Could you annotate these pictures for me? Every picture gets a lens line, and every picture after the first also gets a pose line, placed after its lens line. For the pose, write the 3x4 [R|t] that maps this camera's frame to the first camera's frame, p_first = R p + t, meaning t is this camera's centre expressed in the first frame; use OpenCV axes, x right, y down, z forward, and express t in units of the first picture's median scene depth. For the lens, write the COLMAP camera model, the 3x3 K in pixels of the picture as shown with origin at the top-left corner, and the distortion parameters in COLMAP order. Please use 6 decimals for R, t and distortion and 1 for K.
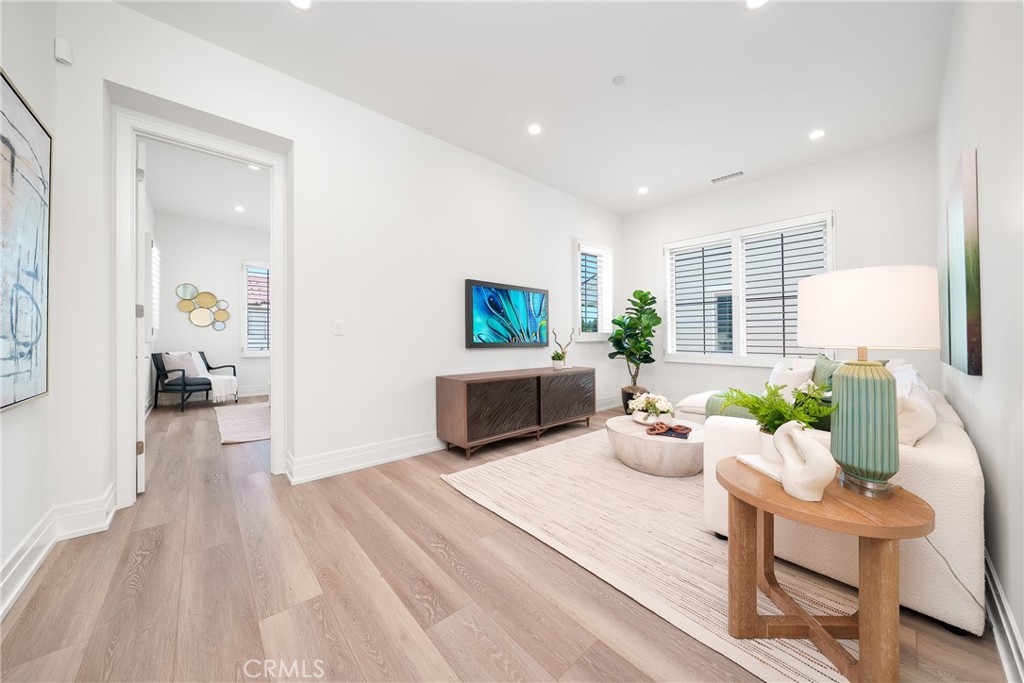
lens RADIAL K [[344.5, 0, 511.3], [0, 344.5, 341.1], [0, 0, 1]] dist [-0.001600, 0.000379]
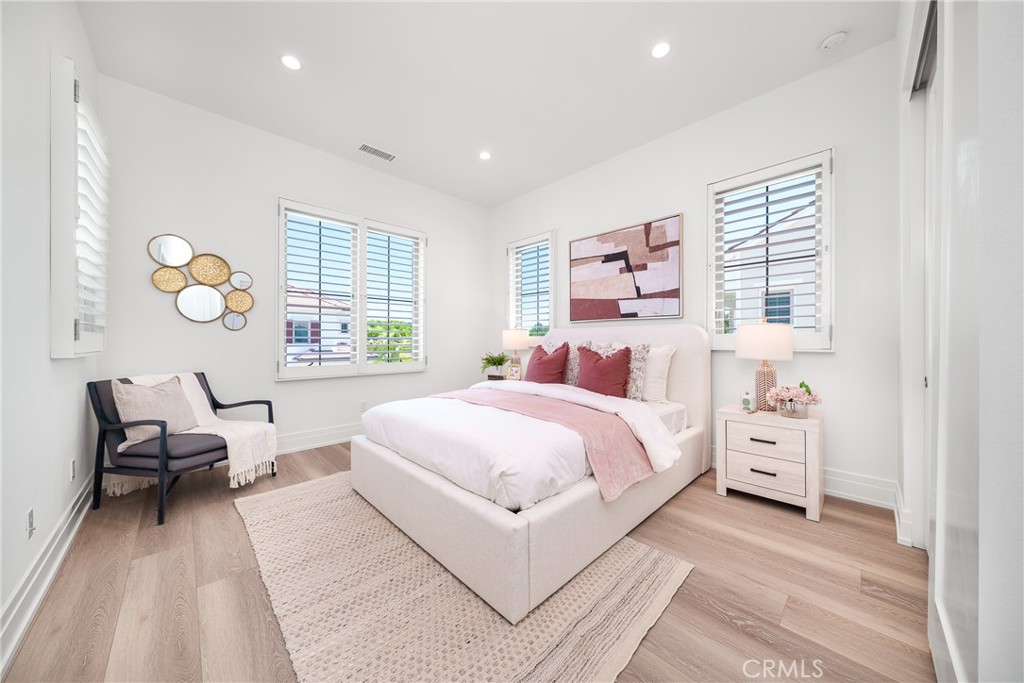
lens RADIAL K [[344.5, 0, 515.5], [0, 344.5, 342.5], [0, 0, 1]] dist [-0.001600, 0.000379]
pose [[0.999333, -0.002326, 0.036437, -0.494086], [0.002381, 0.999996, -0.001468, -0.011614], [-0.036433, 0.001554, 0.999335, 0.518650]]
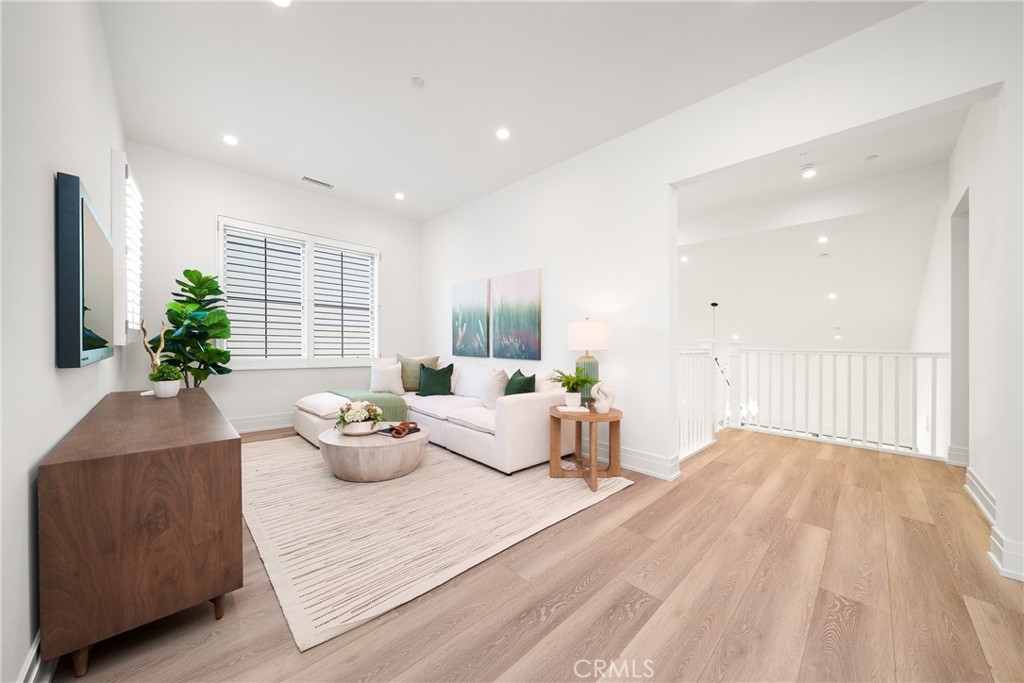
lens RADIAL K [[344.5, 0, 515.4], [0, 344.5, 342.9], [0, 0, 1]] dist [-0.001600, 0.000379]
pose [[-0.030969, 0.000108, 0.999520, -0.881668], [-0.008059, 0.999967, -0.000358, -0.017980], [-0.999488, -0.008067, -0.030967, 0.971922]]
